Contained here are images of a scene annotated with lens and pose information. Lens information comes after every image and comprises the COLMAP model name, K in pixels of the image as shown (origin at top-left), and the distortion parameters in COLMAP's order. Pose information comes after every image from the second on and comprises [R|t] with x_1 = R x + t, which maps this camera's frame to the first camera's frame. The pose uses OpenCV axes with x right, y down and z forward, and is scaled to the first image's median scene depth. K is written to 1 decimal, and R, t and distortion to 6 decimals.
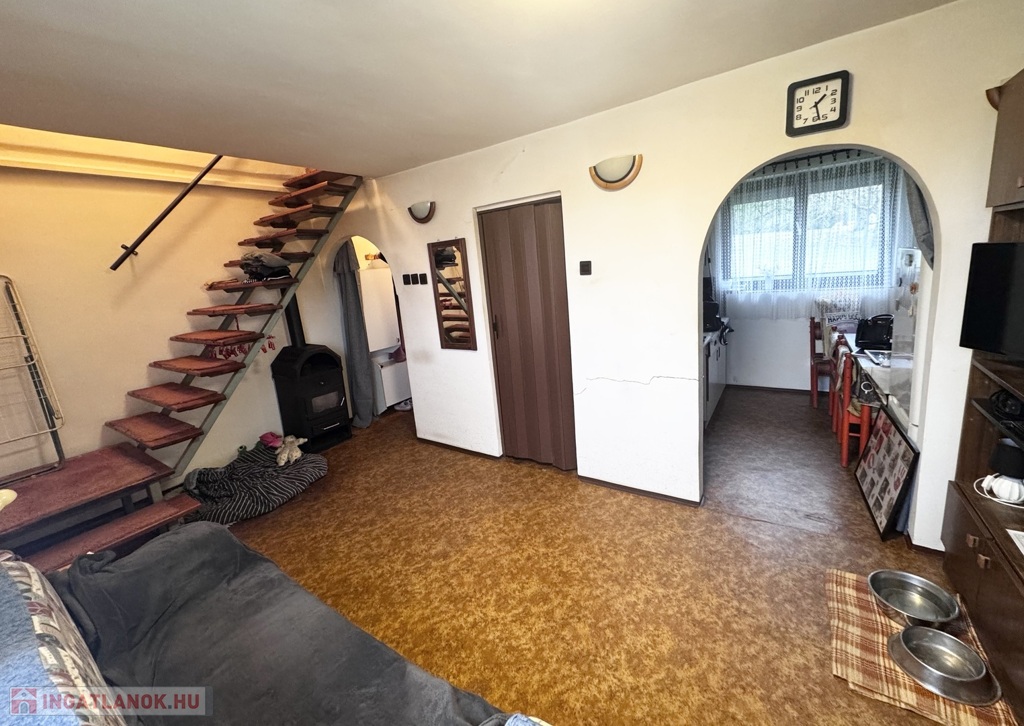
lens RADIAL K [[408.1, 0, 510.6], [0, 408.1, 340.5], [0, 0, 1]] dist [-0.002210, 0.000134]
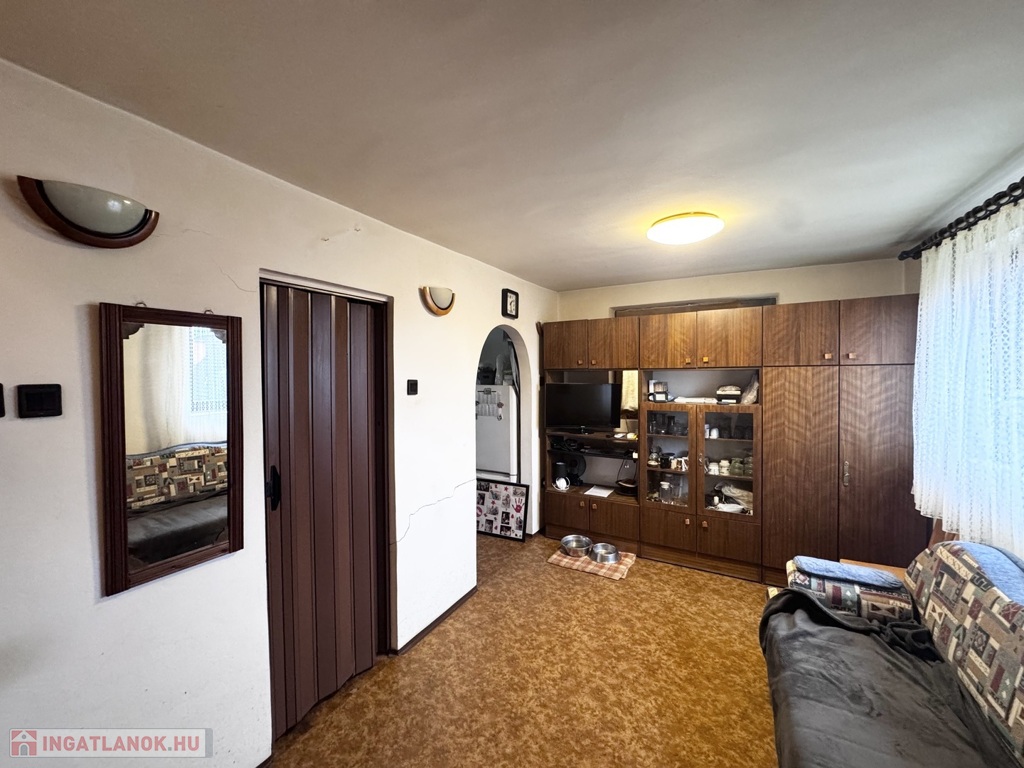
lens RADIAL K [[406.1, 0, 512.1], [0, 406.1, 383.8], [0, 0, 1]] dist [-0.001780, 0.000134]
pose [[-0.082462, 0.060880, 0.994733, -0.764370], [0.190123, 0.980762, -0.044264, -0.107286], [-0.978291, 0.185472, -0.092450, 0.903578]]
